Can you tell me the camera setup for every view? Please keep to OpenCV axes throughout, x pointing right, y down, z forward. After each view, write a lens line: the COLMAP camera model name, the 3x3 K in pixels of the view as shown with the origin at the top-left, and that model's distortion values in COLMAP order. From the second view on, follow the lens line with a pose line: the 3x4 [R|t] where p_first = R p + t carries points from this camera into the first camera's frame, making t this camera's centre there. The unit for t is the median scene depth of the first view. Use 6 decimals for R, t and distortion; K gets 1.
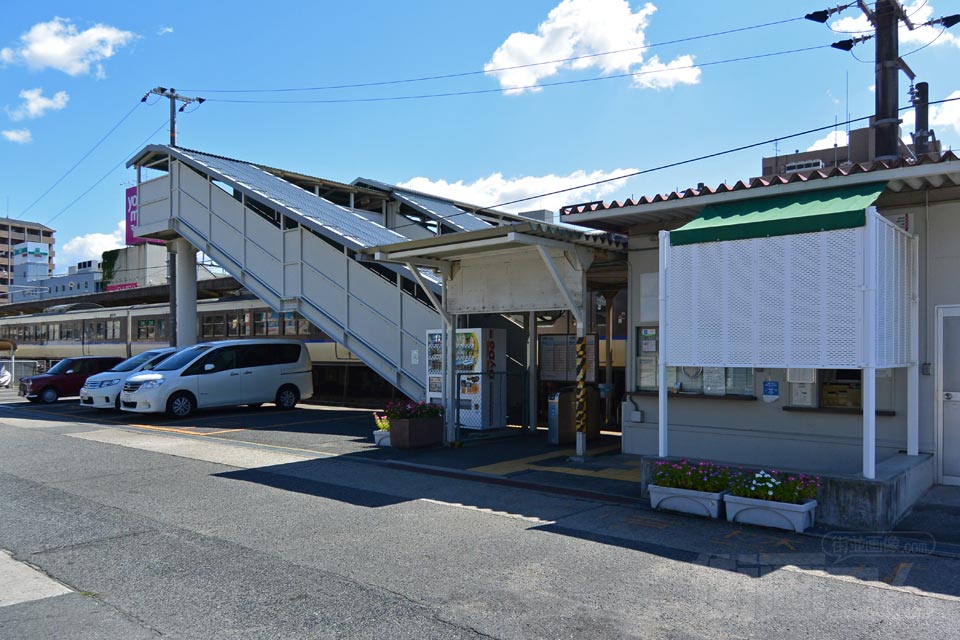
lens RADIAL K [[736.7, 0, 480.7], [0, 736.7, 346.0], [0, 0, 1]] dist [-0.003140, -0.015688]
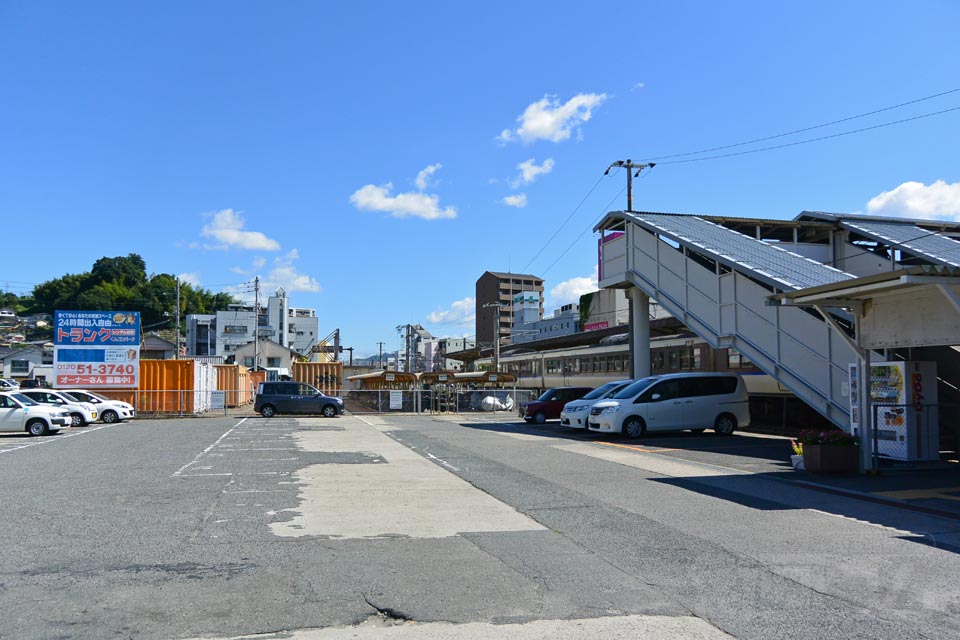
lens RADIAL K [[736.7, 0, 480.7], [0, 736.7, 346.0], [0, 0, 1]] dist [-0.003140, -0.015688]
pose [[0.818261, -0.026793, -0.574222, 0.074419], [0.002828, 0.999089, -0.042588, -0.002505], [0.574840, 0.033224, 0.817591, -0.120821]]
